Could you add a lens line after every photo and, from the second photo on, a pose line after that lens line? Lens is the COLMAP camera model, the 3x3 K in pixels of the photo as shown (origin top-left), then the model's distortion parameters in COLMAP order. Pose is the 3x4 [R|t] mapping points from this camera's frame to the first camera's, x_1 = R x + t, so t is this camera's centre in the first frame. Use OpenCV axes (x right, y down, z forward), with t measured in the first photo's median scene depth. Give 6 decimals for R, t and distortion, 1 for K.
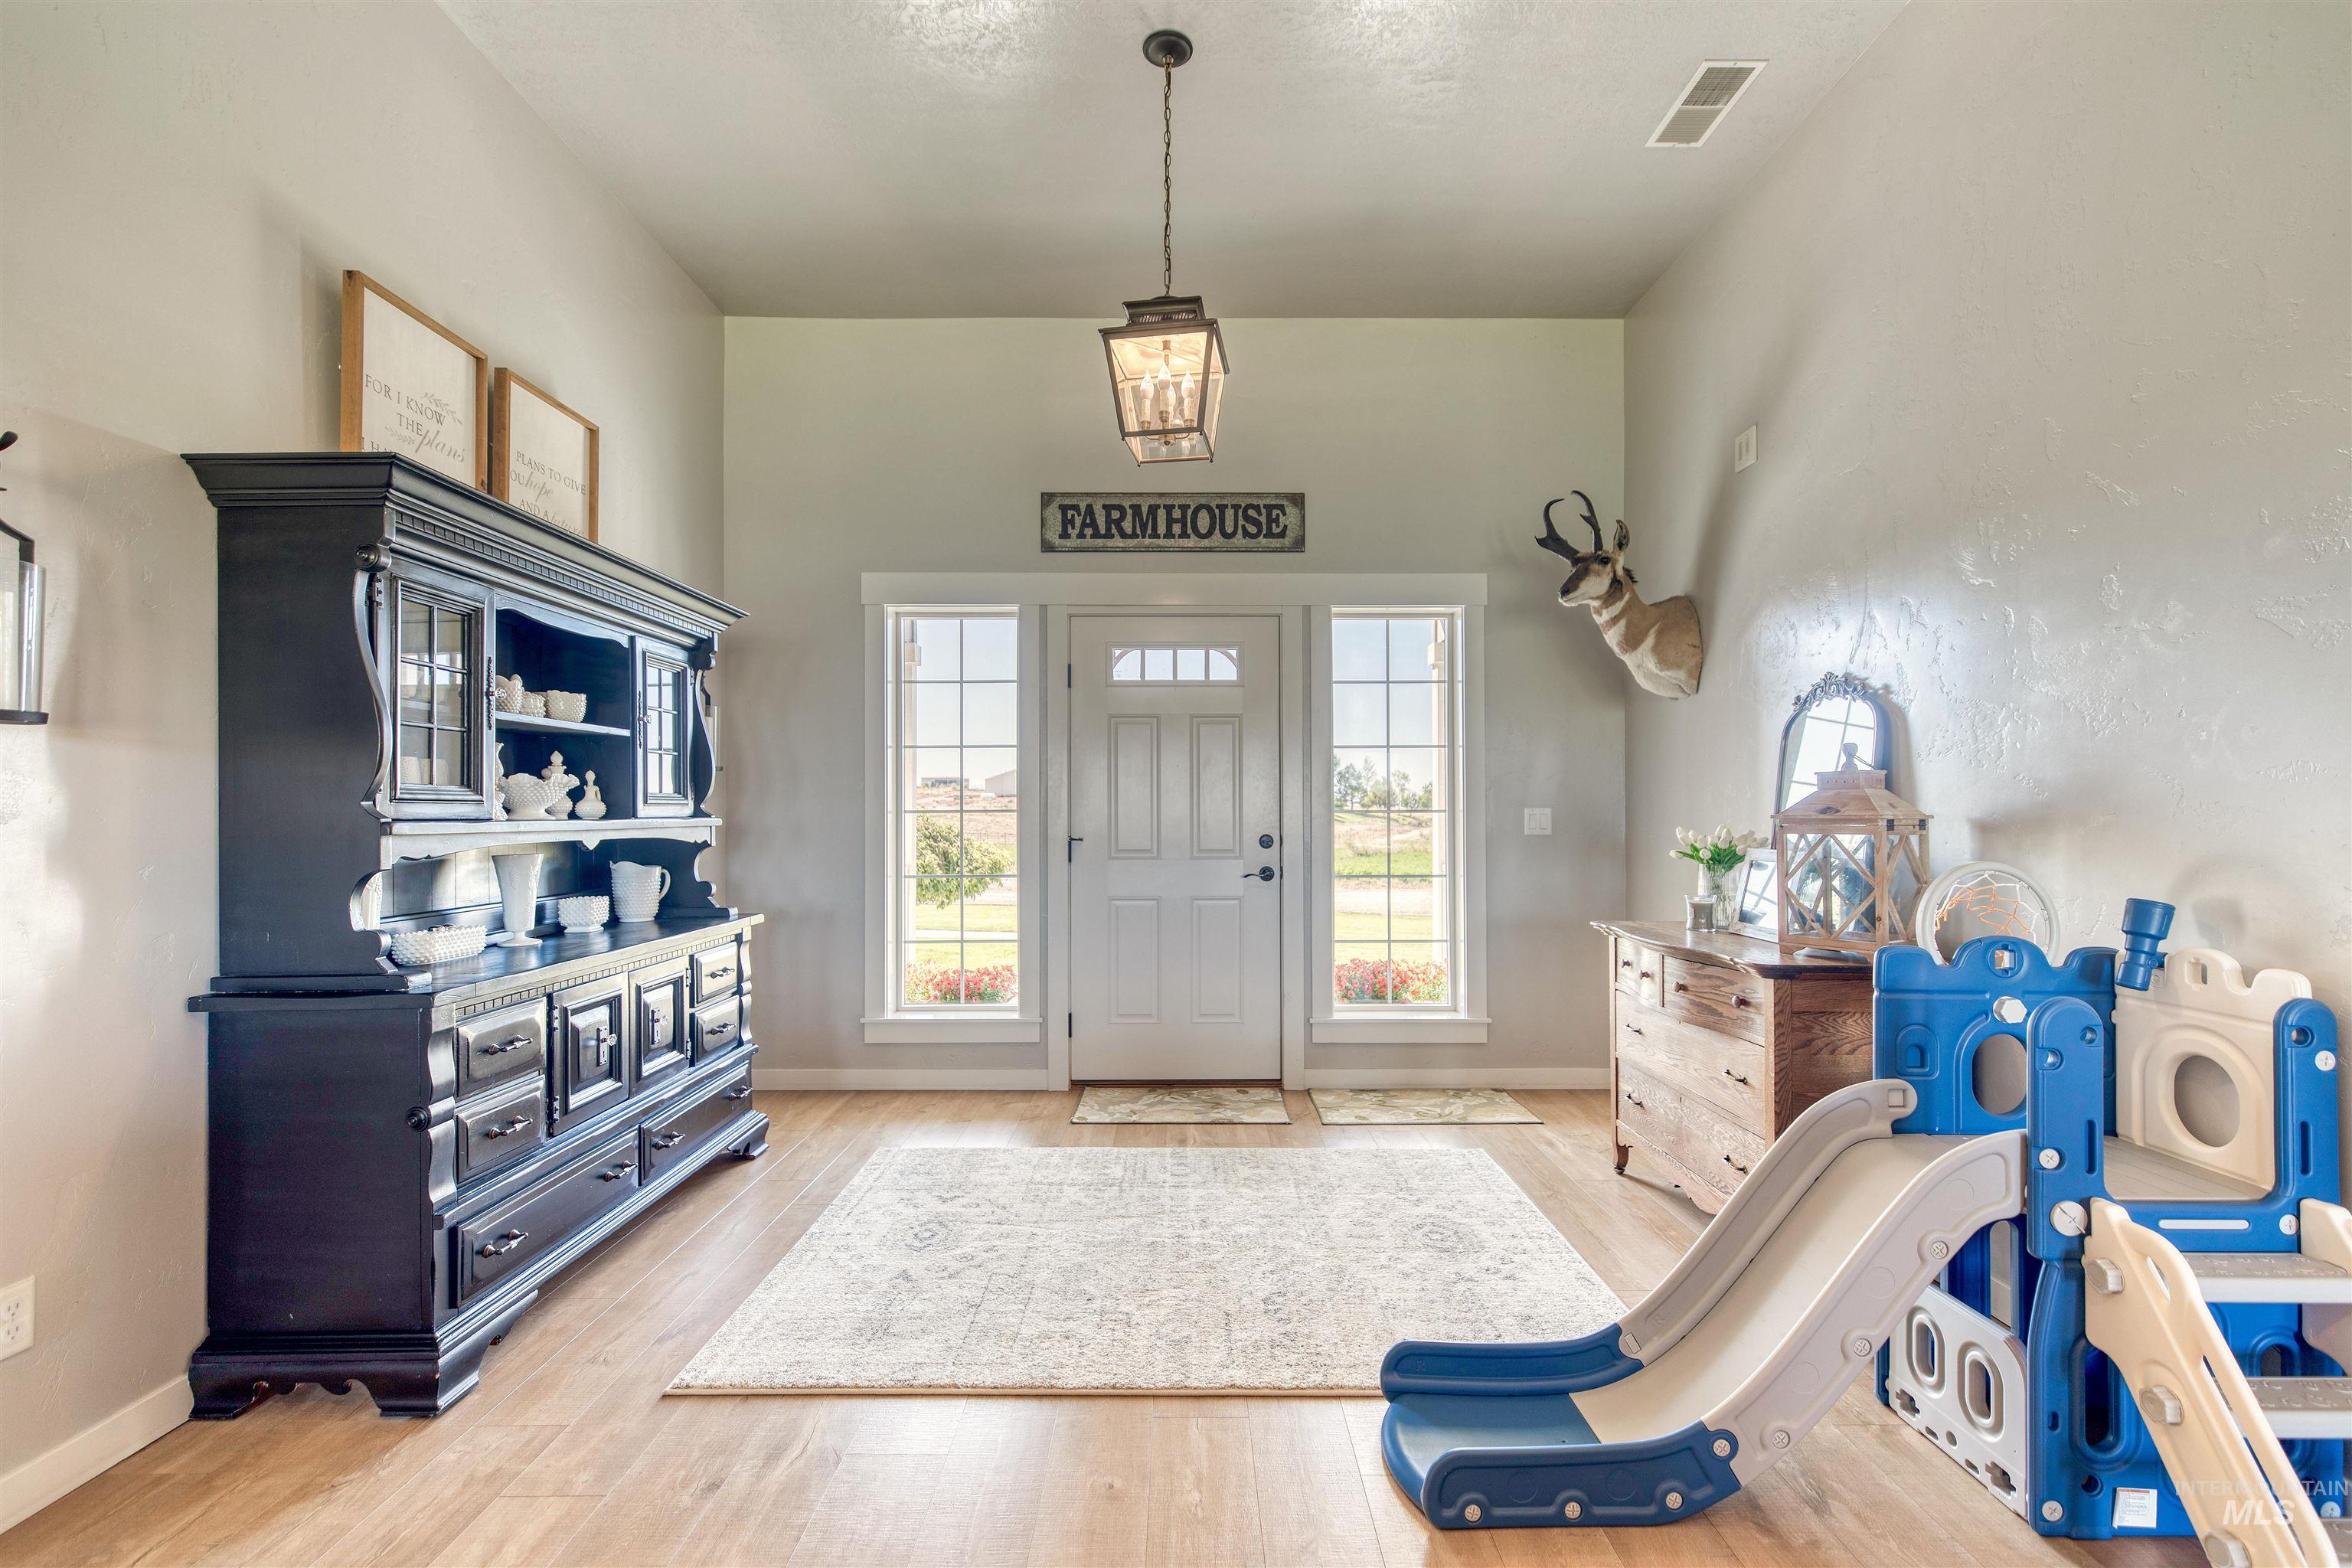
lens RADIAL K [[1052.2, 0, 1183.7], [0, 1052.2, 802.7], [0, 0, 1]] dist [0.001805, -0.000402]
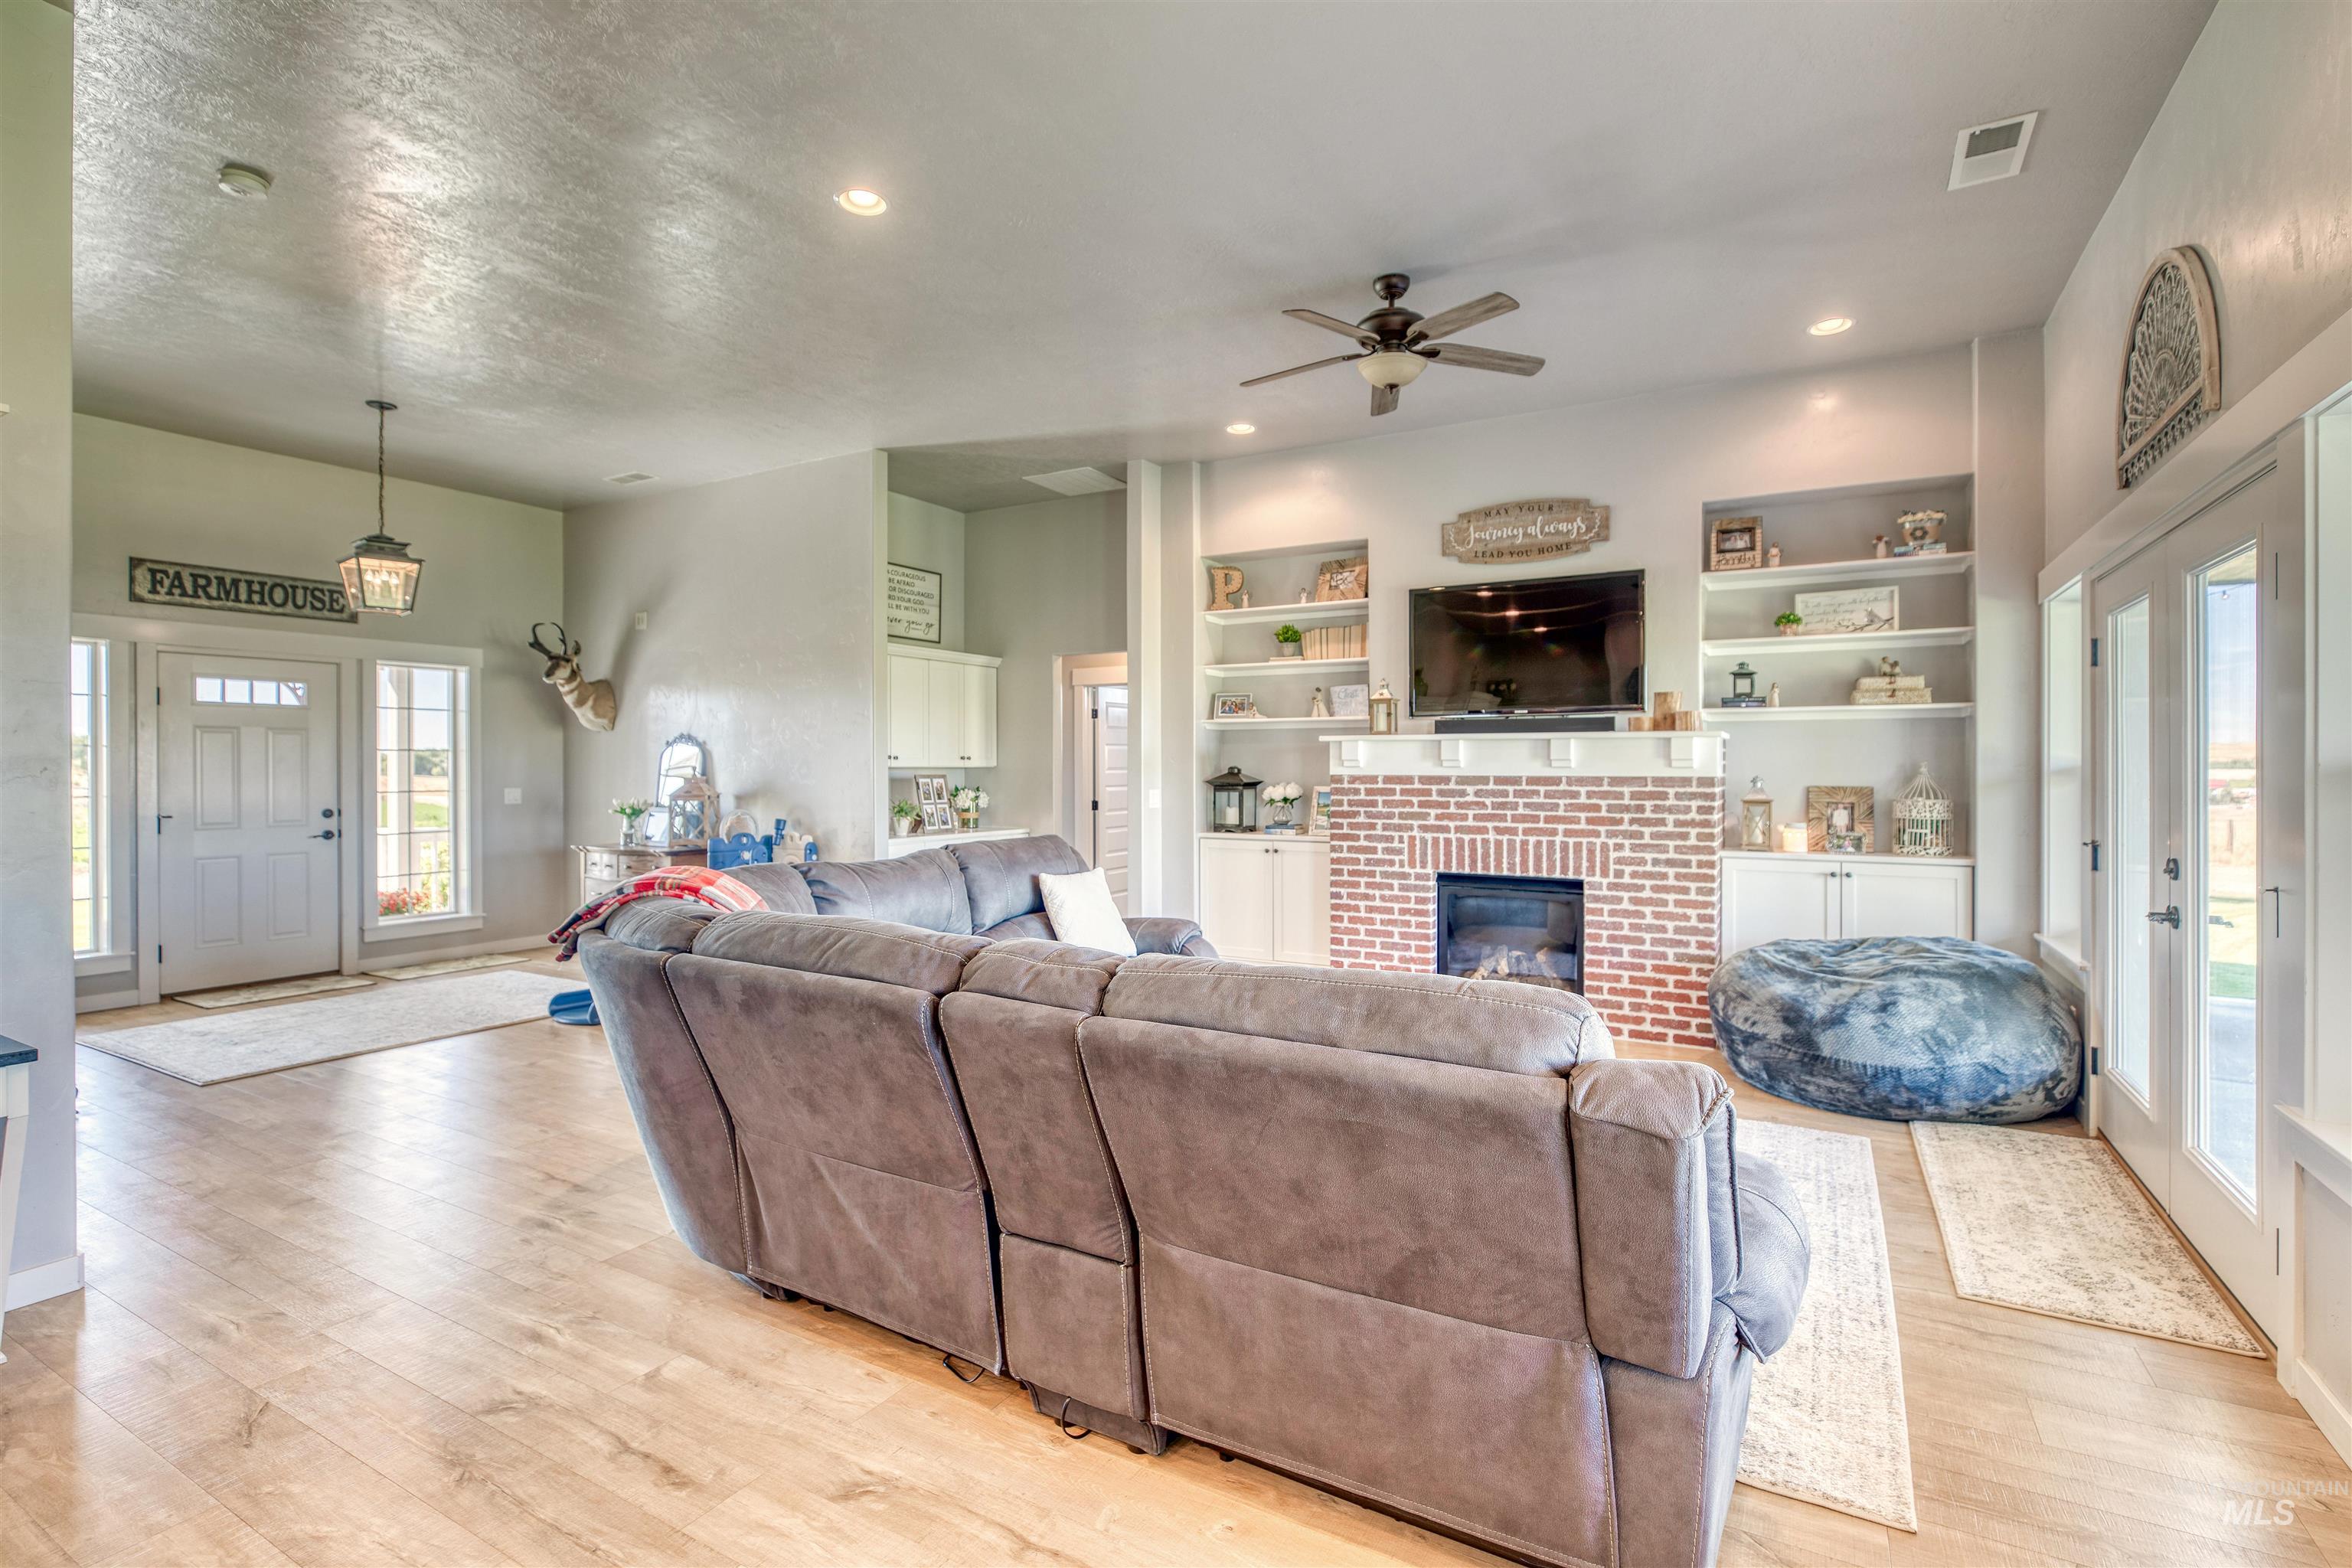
lens RADIAL K [[1095.8, 0, 1177.3], [0, 1095.8, 767.8], [0, 0, 1]] dist [-0.004642, 0.001405]
pose [[0.503027, -0.000257, 0.864270, -0.766658], [-0.005292, 0.999980, 0.003378, -0.046669], [-0.864254, -0.006273, 0.503016, -0.966389]]
